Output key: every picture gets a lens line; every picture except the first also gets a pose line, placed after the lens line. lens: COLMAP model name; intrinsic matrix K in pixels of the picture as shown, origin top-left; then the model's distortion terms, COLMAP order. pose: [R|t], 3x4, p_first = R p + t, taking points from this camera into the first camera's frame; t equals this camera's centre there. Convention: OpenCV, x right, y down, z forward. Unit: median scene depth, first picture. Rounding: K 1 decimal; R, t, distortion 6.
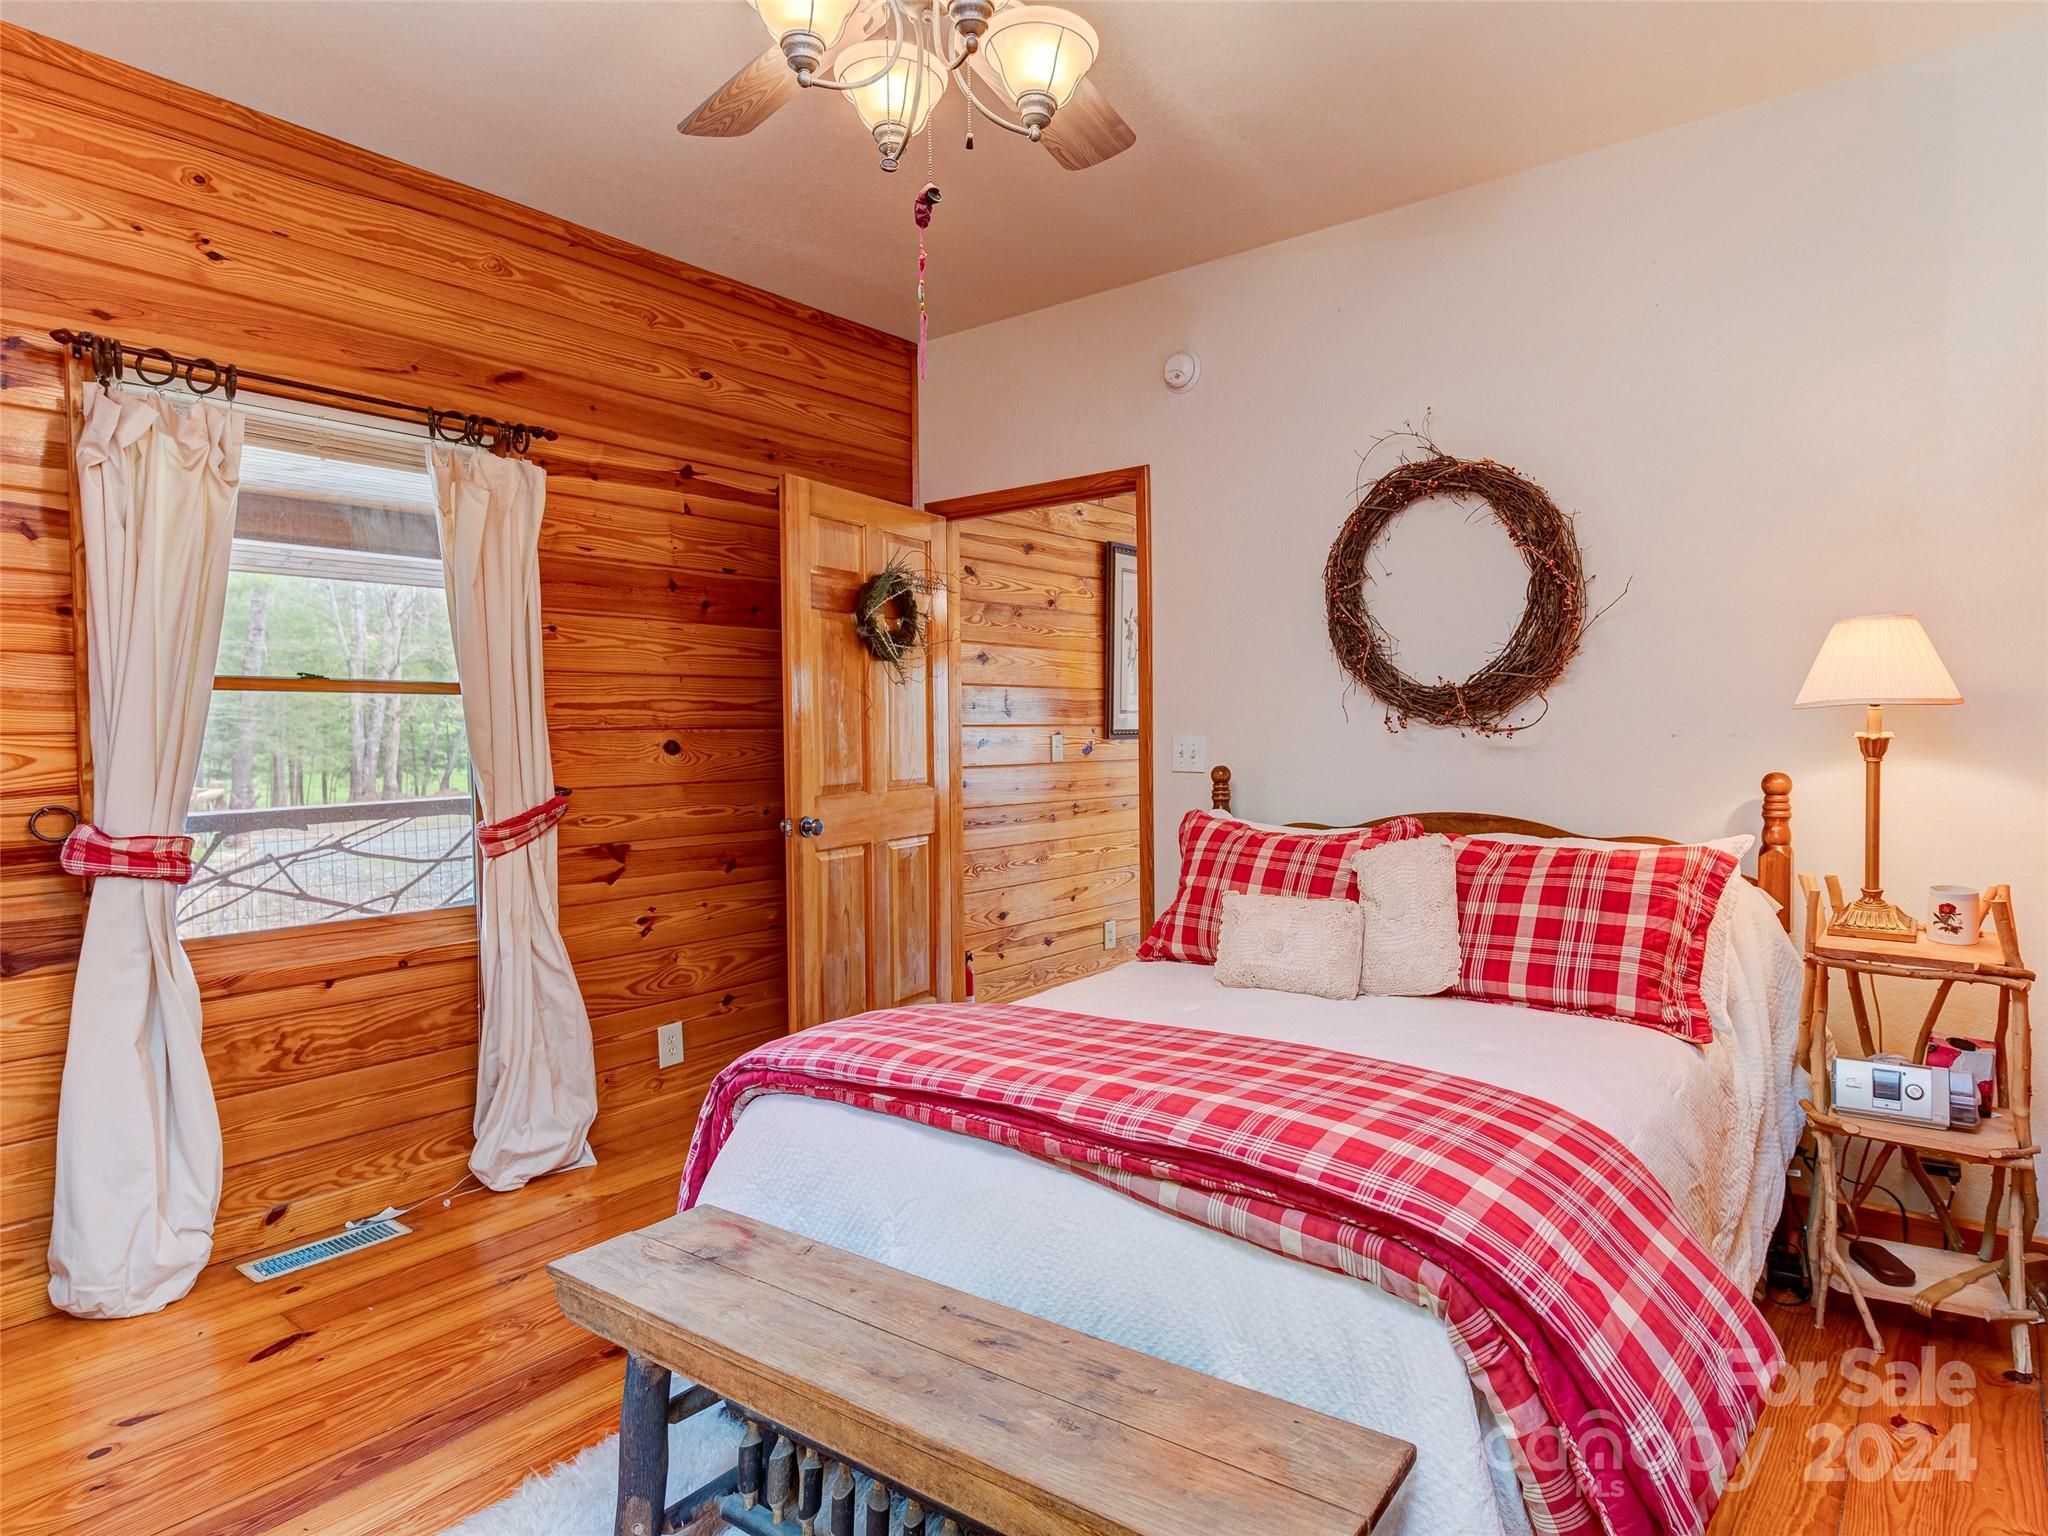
lens RADIAL K [[1186.8, 0, 1023.6], [0, 1186.8, 764.3], [0, 0, 1]] dist [0.006277, 0.000519]
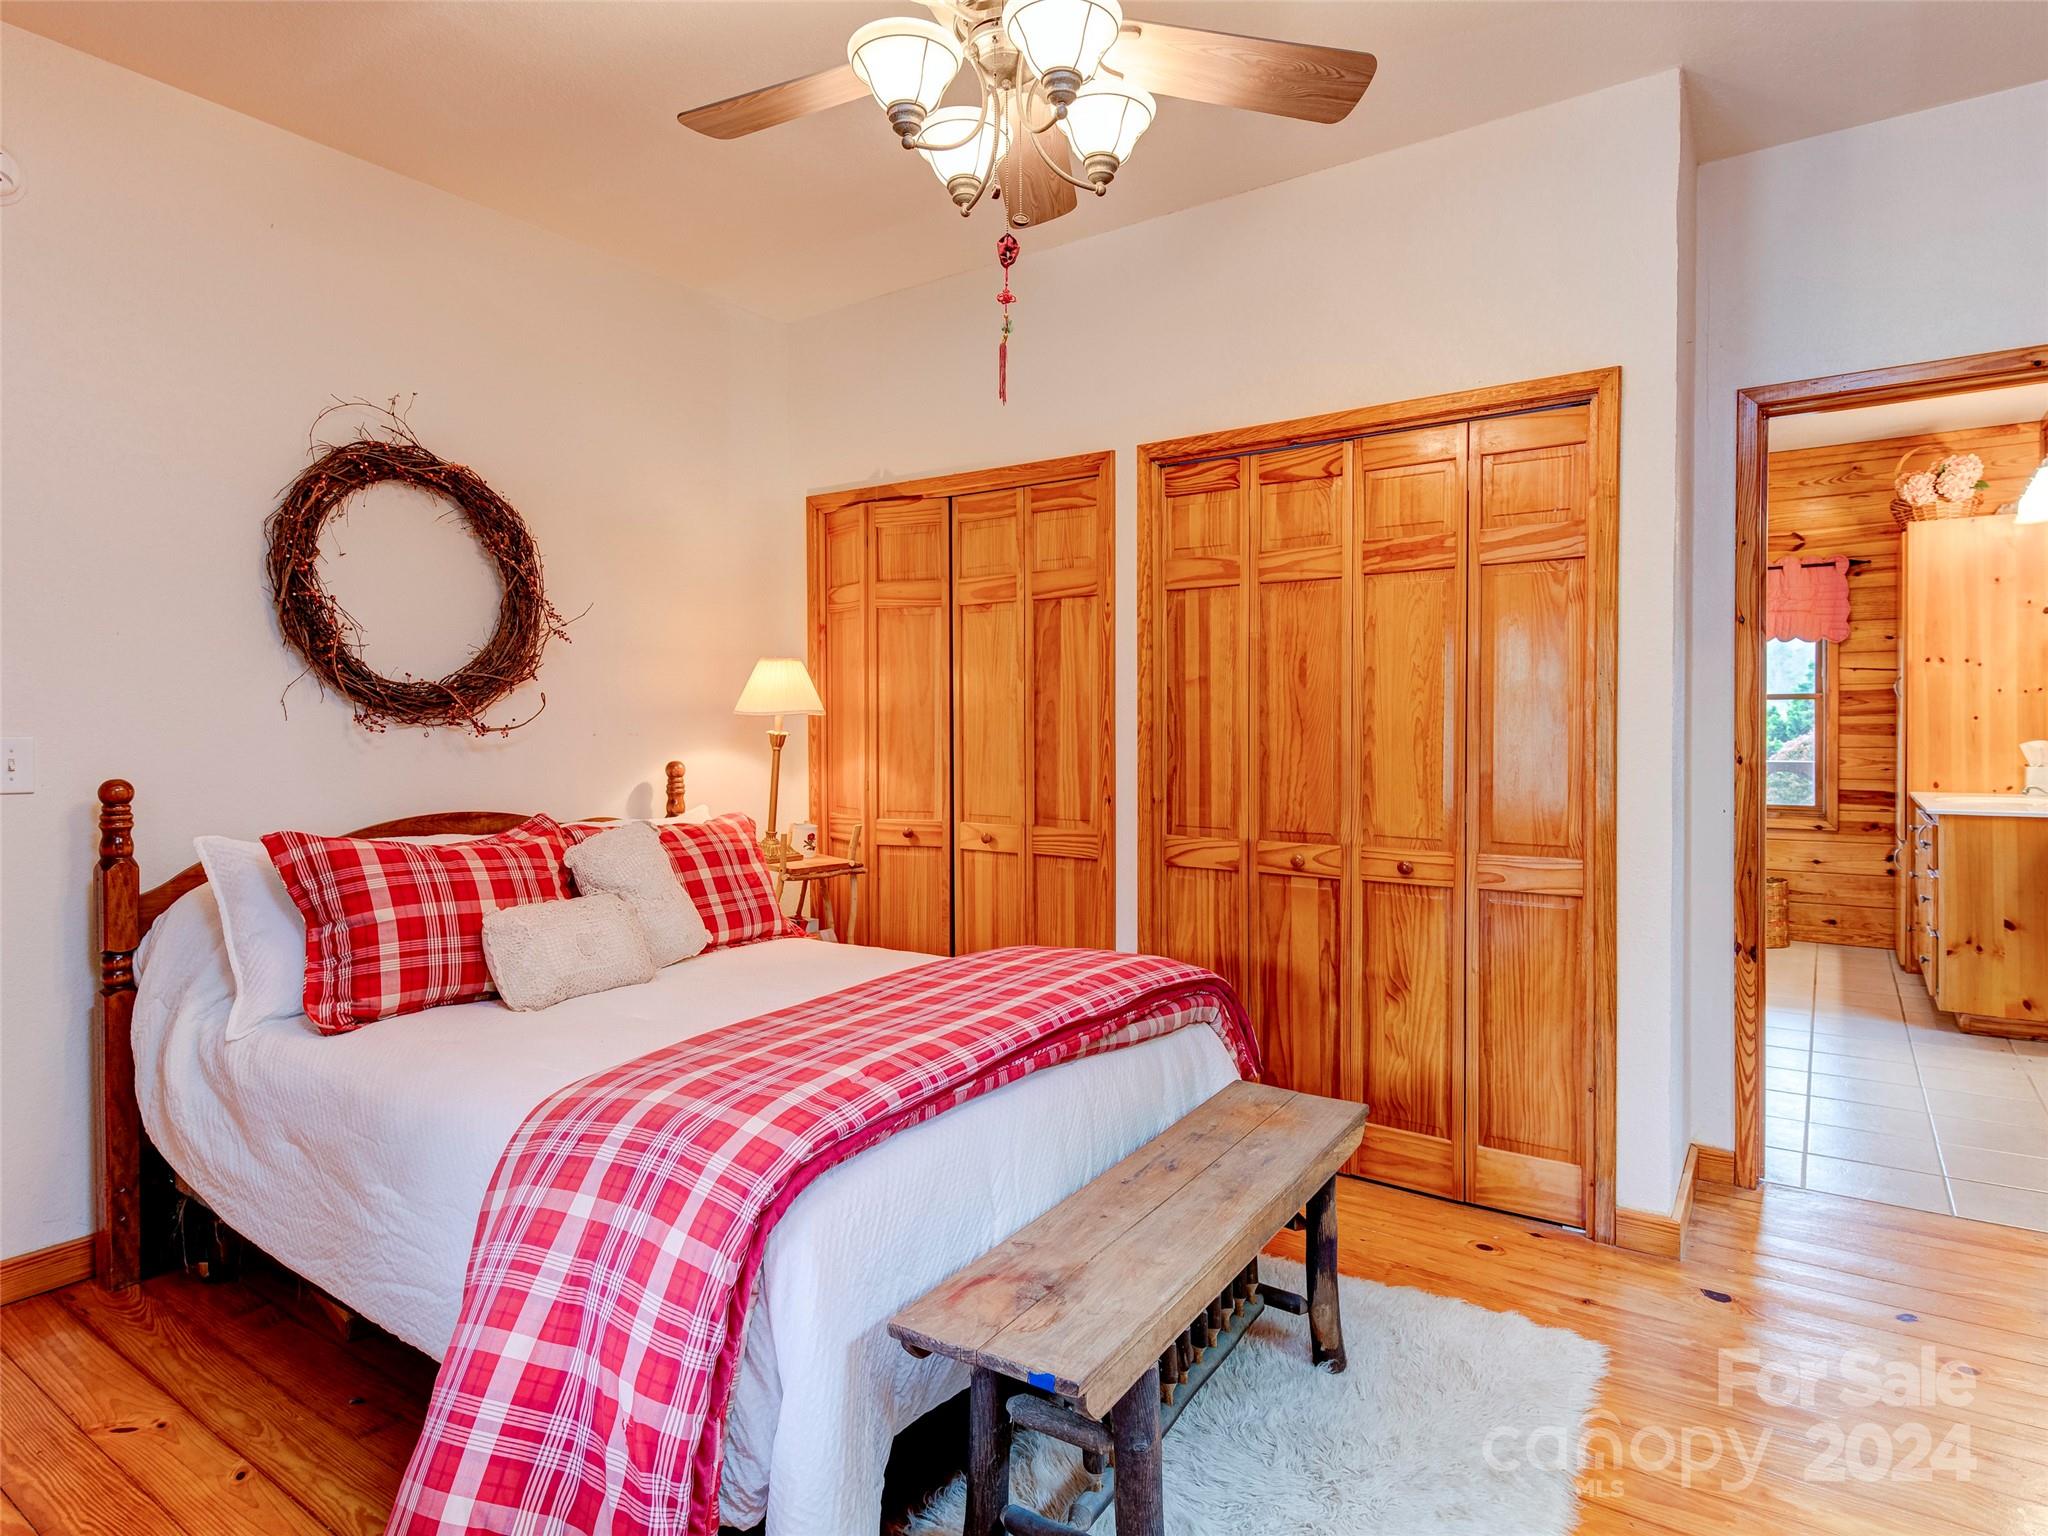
lens RADIAL K [[1160.3, 0, 1023.5], [0, 1160.3, 762.0], [0, 0, 1]] dist [0.001123, -0.000115]
pose [[-0.058024, -0.020954, 0.998095, -0.835567], [0.034583, 0.999137, 0.022987, -0.010122], [-0.997716, 0.035851, -0.057249, 0.764791]]
